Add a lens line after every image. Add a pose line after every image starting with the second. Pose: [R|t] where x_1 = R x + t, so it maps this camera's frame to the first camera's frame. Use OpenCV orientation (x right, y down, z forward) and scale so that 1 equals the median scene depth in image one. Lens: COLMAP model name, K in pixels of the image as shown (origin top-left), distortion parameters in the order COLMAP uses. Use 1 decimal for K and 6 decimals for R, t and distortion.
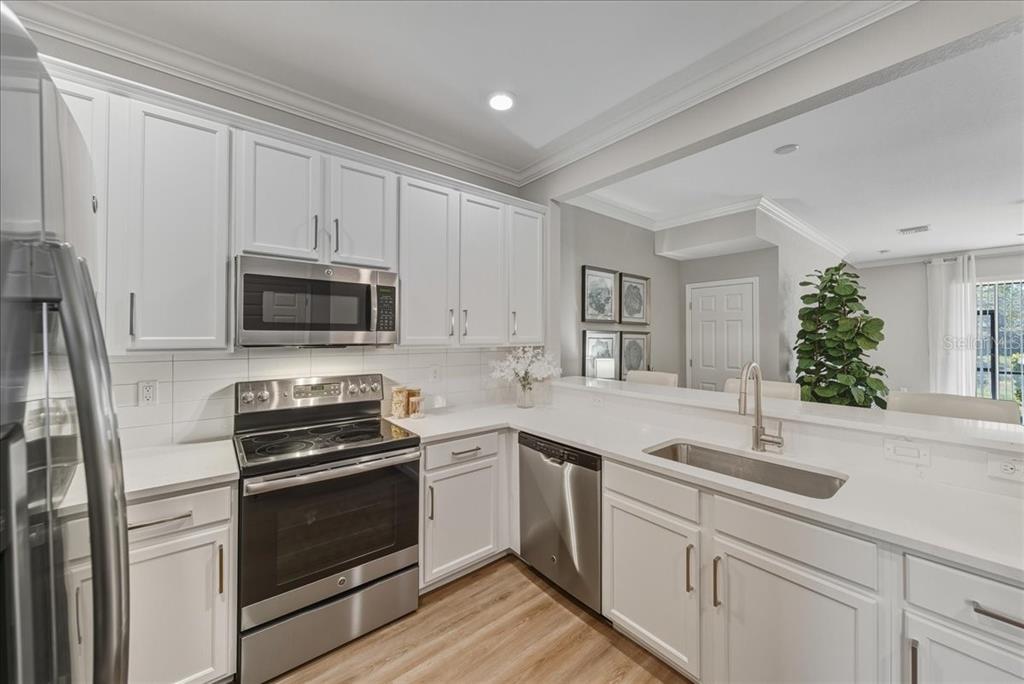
lens RADIAL K [[362.1, 0, 512.0], [0, 362.1, 342.0], [0, 0, 1]] dist [-0.000629, -0.000048]
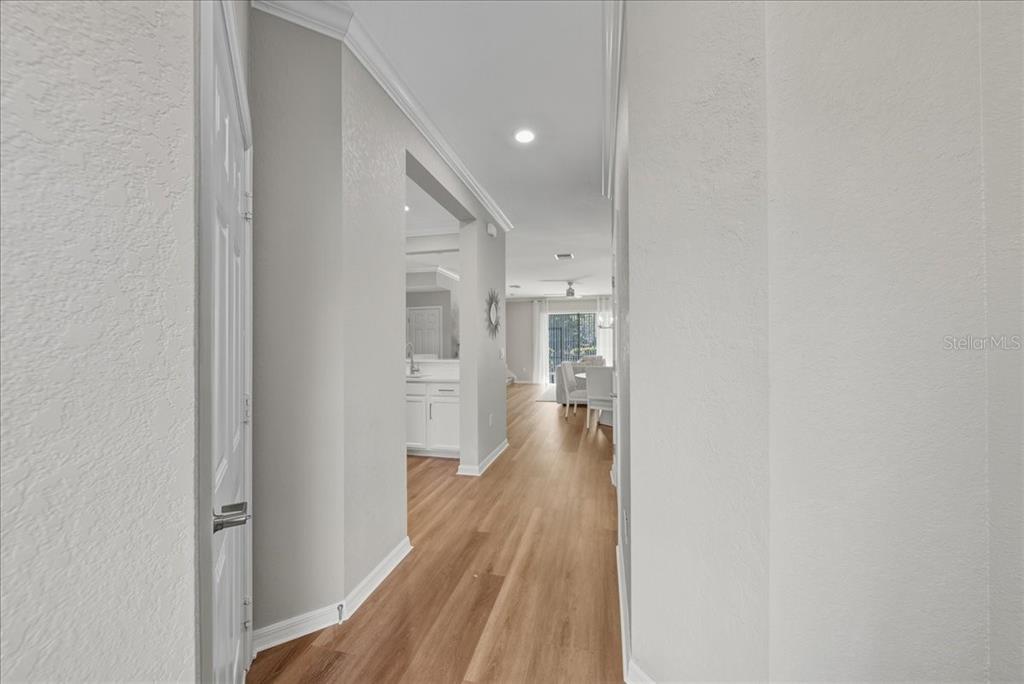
lens RADIAL K [[362.1, 0, 512.0], [0, 362.1, 342.0], [0, 0, 1]] dist [-0.000629, -0.000048]
pose [[0.792785, 0.002100, 0.609497, -0.123298], [0.013237, 0.999699, -0.020662, 0.036962], [-0.609357, 0.024448, 0.792519, -0.516152]]
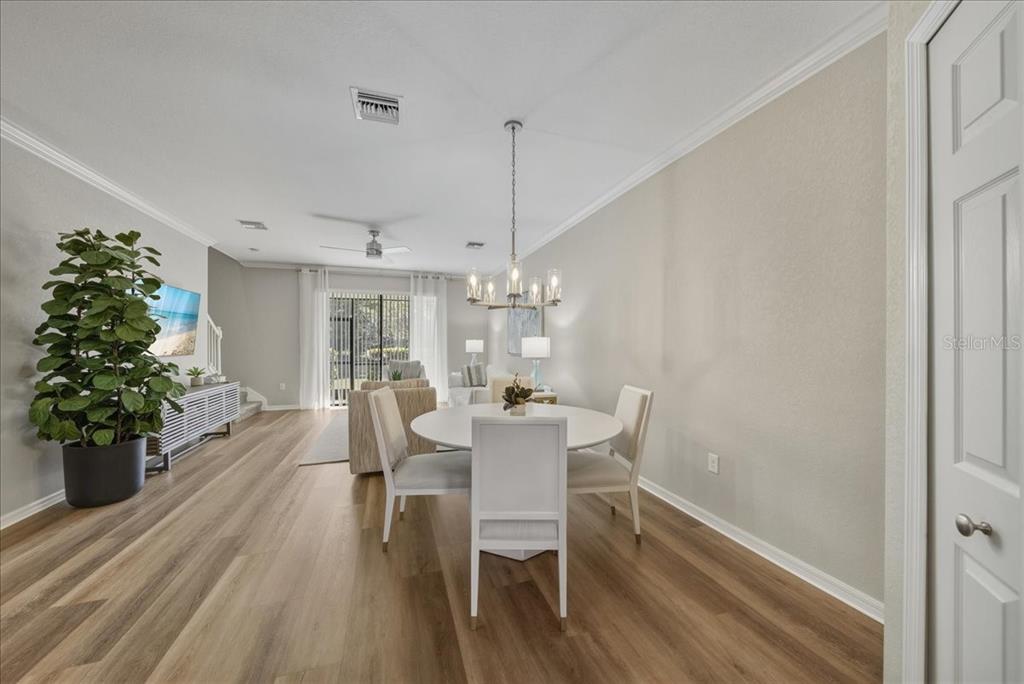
lens RADIAL K [[362.1, 0, 512.0], [0, 362.1, 342.0], [0, 0, 1]] dist [-0.000629, -0.000048]
pose [[0.340070, 0.005267, 0.940385, 0.361946], [0.017342, 0.999779, -0.011871, 0.031210], [-0.940240, 0.020345, 0.339903, 0.000433]]
